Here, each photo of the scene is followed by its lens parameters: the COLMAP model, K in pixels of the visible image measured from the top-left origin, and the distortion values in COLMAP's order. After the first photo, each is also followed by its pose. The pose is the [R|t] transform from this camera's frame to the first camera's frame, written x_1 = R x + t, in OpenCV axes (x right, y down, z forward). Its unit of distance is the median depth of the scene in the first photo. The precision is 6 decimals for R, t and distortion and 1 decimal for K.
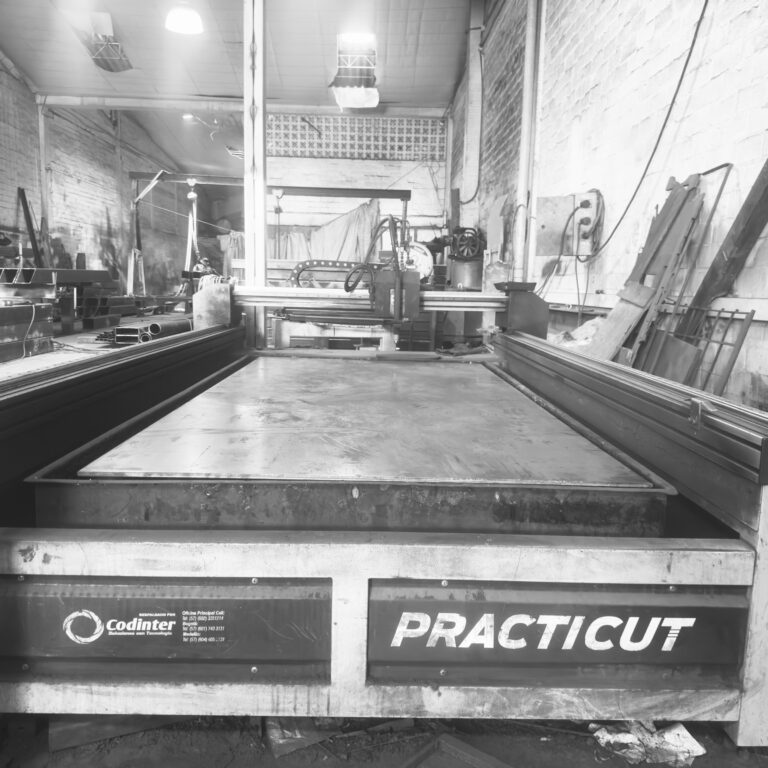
lens RADIAL K [[713.0, 0, 385.1], [0, 713.0, 392.3], [0, 0, 1]] dist [0.116448, -0.223568]
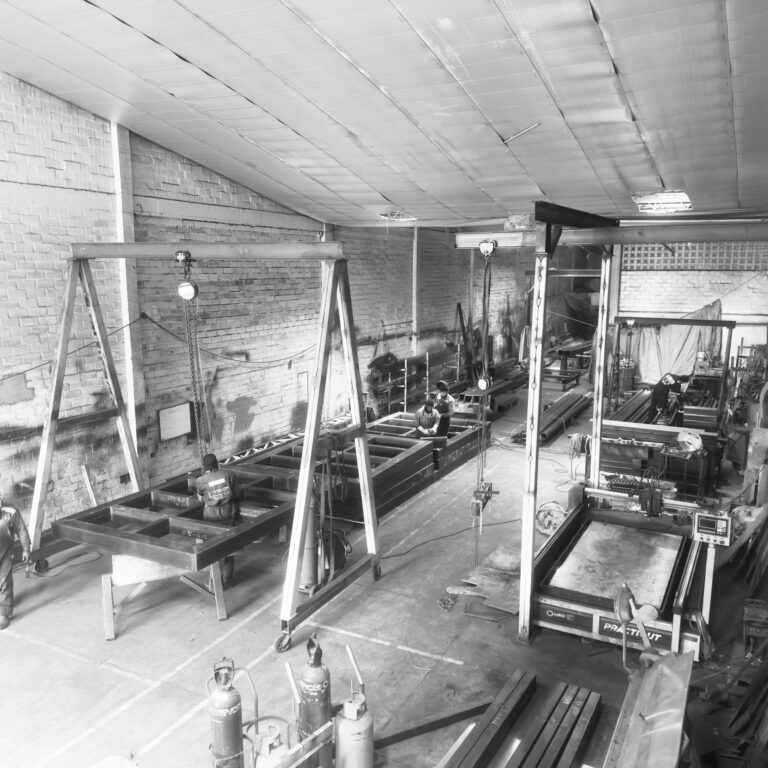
lens RADIAL K [[713.0, 0, 385.1], [0, 713.0, 392.3], [0, 0, 1]] dist [0.116448, -0.223568]
pose [[0.877620, 0.061528, -0.475391, 0.087650], [-0.050102, 0.998070, 0.036684, -0.130515], [0.476731, -0.008377, 0.879009, -0.385984]]
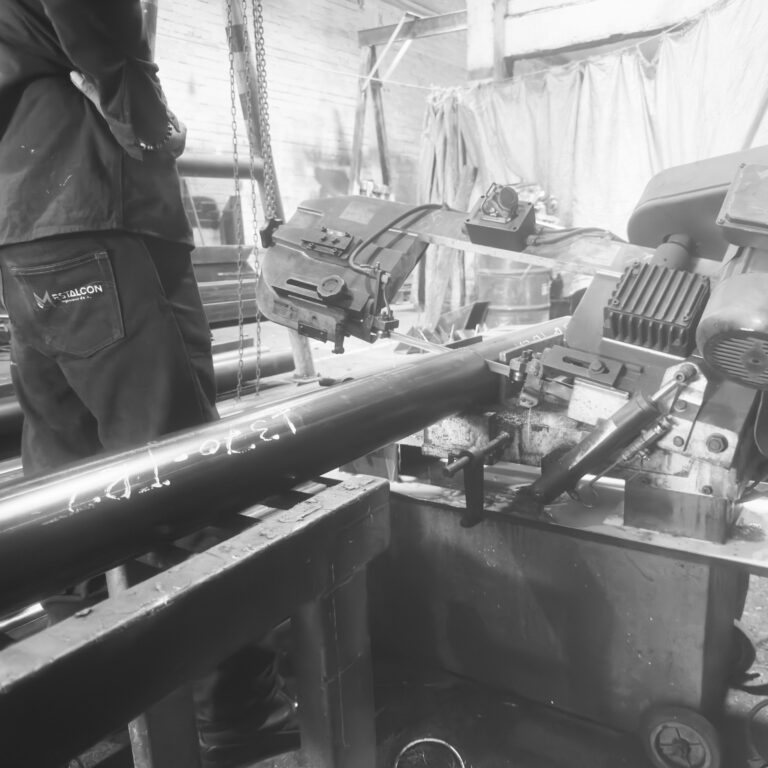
lens RADIAL K [[713.0, 0, 385.1], [0, 713.0, 392.3], [0, 0, 1]] dist [0.116448, -0.223568]
pose [[0.805727, 0.070151, -0.588118, -0.008766], [-0.032552, 0.996705, 0.074291, -0.099206], [0.591391, -0.040714, 0.805356, 0.691108]]
